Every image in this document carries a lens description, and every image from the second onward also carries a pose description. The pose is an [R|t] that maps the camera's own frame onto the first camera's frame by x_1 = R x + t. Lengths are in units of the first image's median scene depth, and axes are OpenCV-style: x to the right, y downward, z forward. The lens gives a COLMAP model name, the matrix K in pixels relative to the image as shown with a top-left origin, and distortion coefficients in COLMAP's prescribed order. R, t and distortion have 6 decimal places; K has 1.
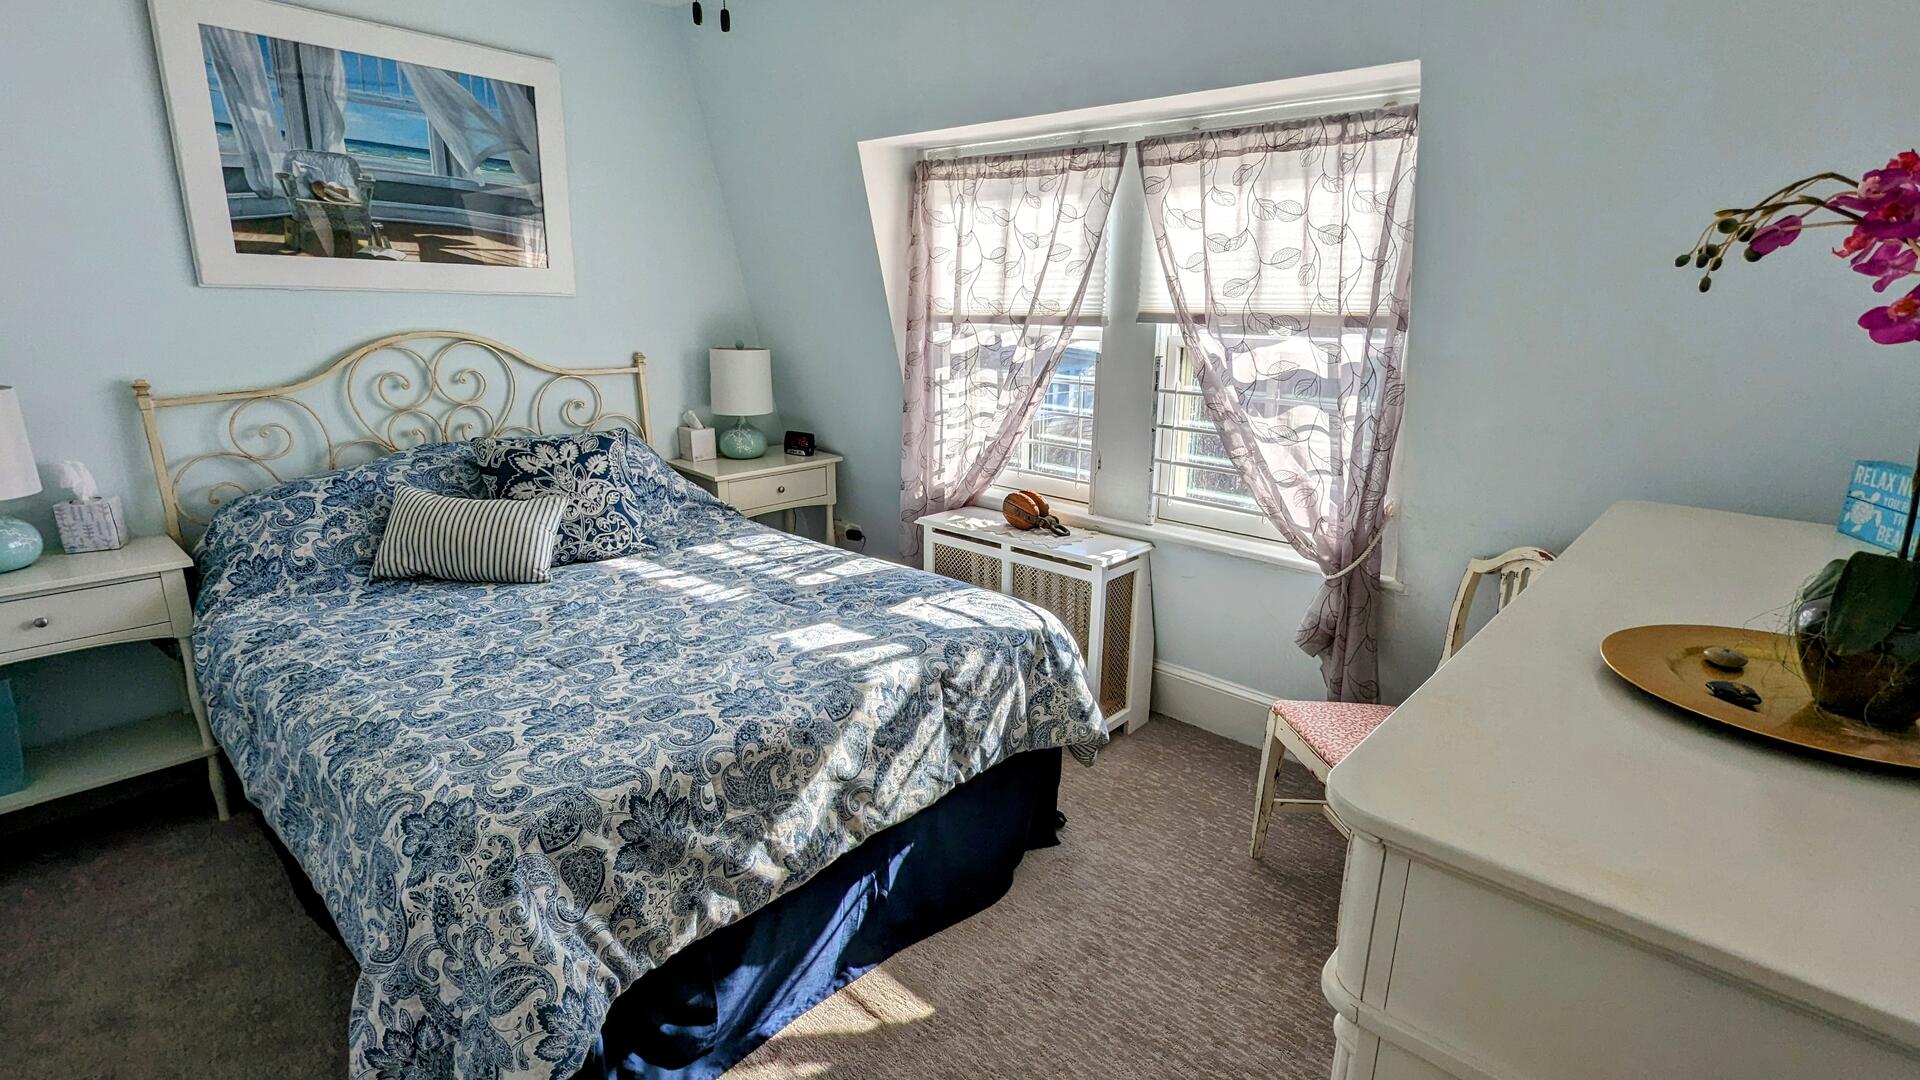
lens RADIAL K [[899.4, 0, 964.4], [0, 899.4, 541.6], [0, 0, 1]] dist [-0.006293, 0.001880]
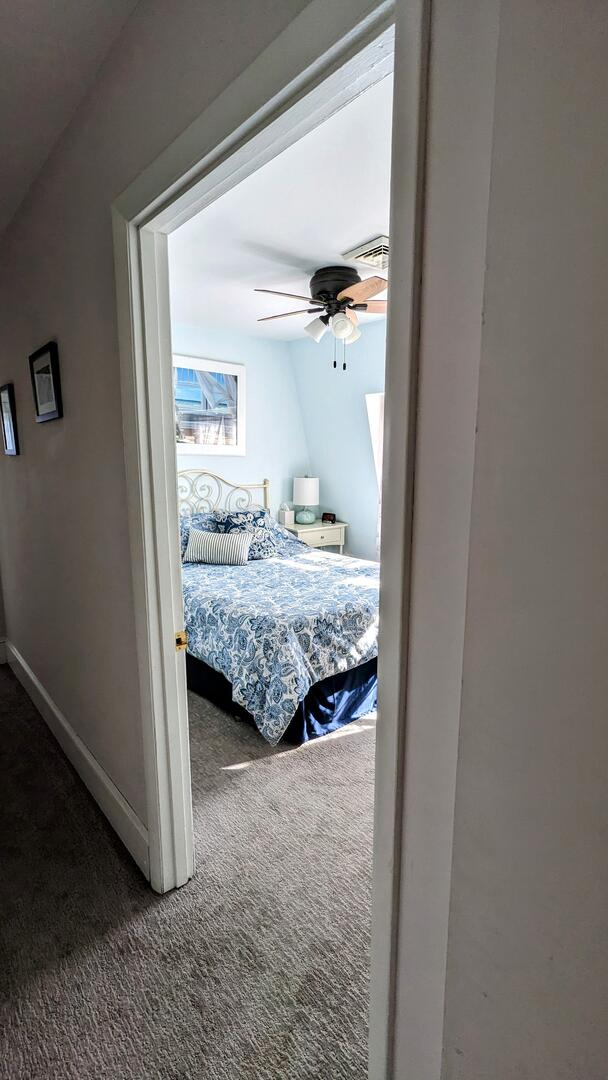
lens RADIAL K [[505.9, 0, 302.3], [0, 505.9, 538.4], [0, 0, 1]] dist [-0.006293, 0.001880]
pose [[0.990176, 0.015887, -0.138923, -0.115123], [-0.029455, 0.994930, -0.096157, 0.109314], [0.136691, 0.099305, 0.985624, -0.439843]]
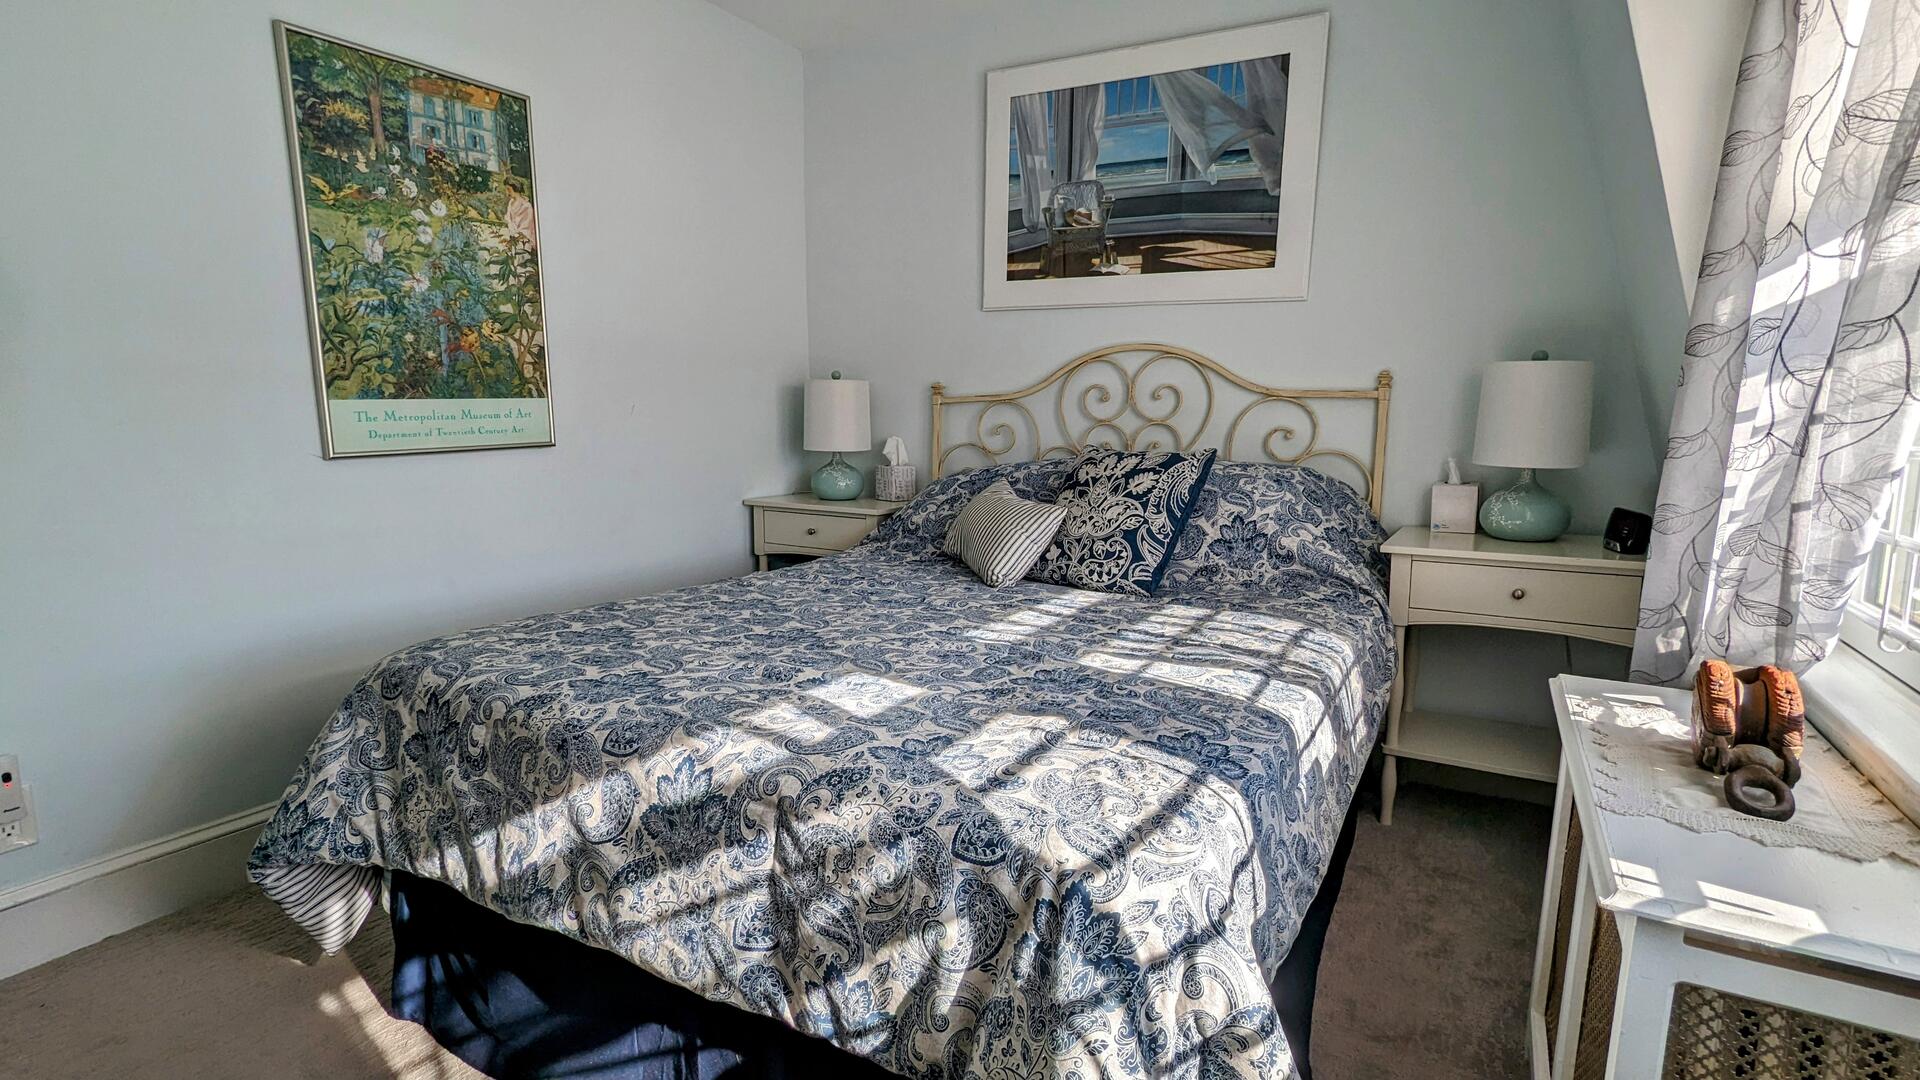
lens RADIAL K [[899.4, 0, 957.2], [0, 899.4, 552.5], [0, 0, 1]] dist [-0.006293, 0.001880]
pose [[0.217332, 0.144993, -0.965269, 0.423431], [-0.260435, 0.961670, 0.085815, -0.060882], [0.940713, 0.232740, 0.246763, 0.777341]]
